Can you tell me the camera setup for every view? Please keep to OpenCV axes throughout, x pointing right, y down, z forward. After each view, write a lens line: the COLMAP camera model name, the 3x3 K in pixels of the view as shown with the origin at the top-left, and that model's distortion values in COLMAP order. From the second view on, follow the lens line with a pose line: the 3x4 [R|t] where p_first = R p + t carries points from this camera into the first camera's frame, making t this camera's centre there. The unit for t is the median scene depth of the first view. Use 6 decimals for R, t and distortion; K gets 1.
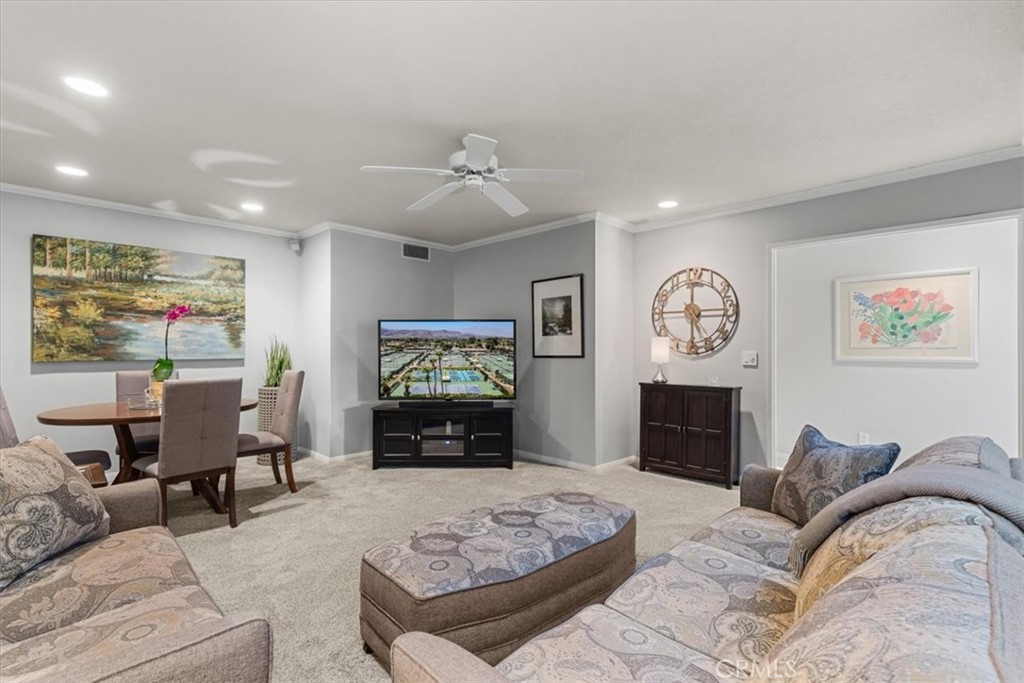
lens RADIAL K [[464.0, 0, 508.6], [0, 464.0, 349.6], [0, 0, 1]] dist [-0.000495, 0.001830]
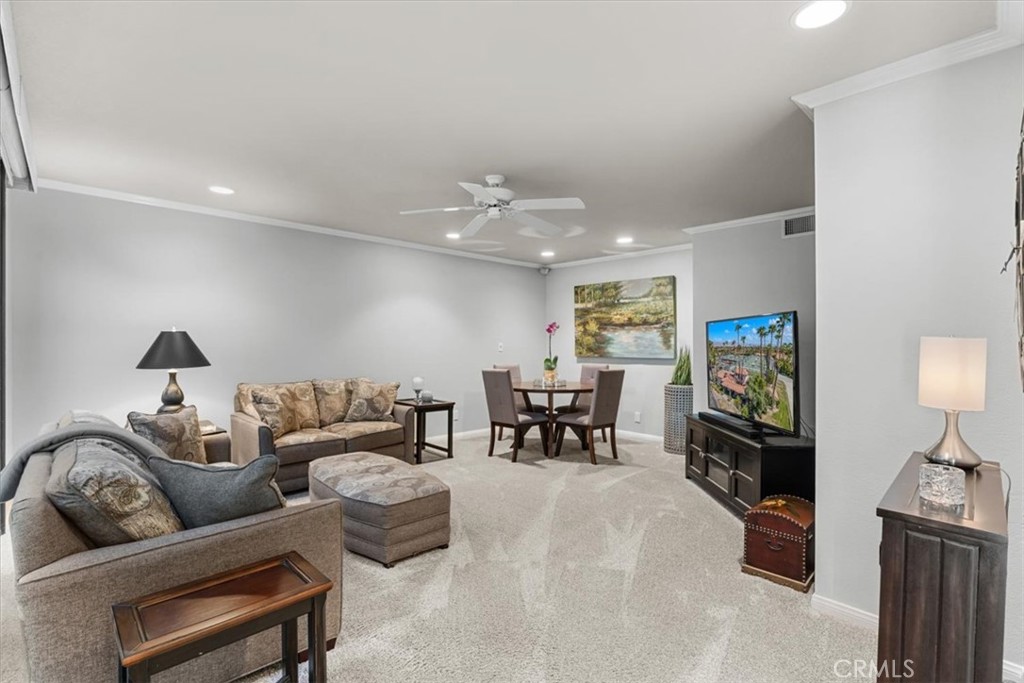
lens RADIAL K [[464.0, 0, 508.8], [0, 464.0, 333.7], [0, 0, 1]] dist [-0.000495, 0.001830]
pose [[0.001584, -0.021634, -0.999765, 0.703748], [-0.004930, 0.999754, -0.021642, -0.019309], [0.999987, 0.004963, 0.001477, 0.656591]]
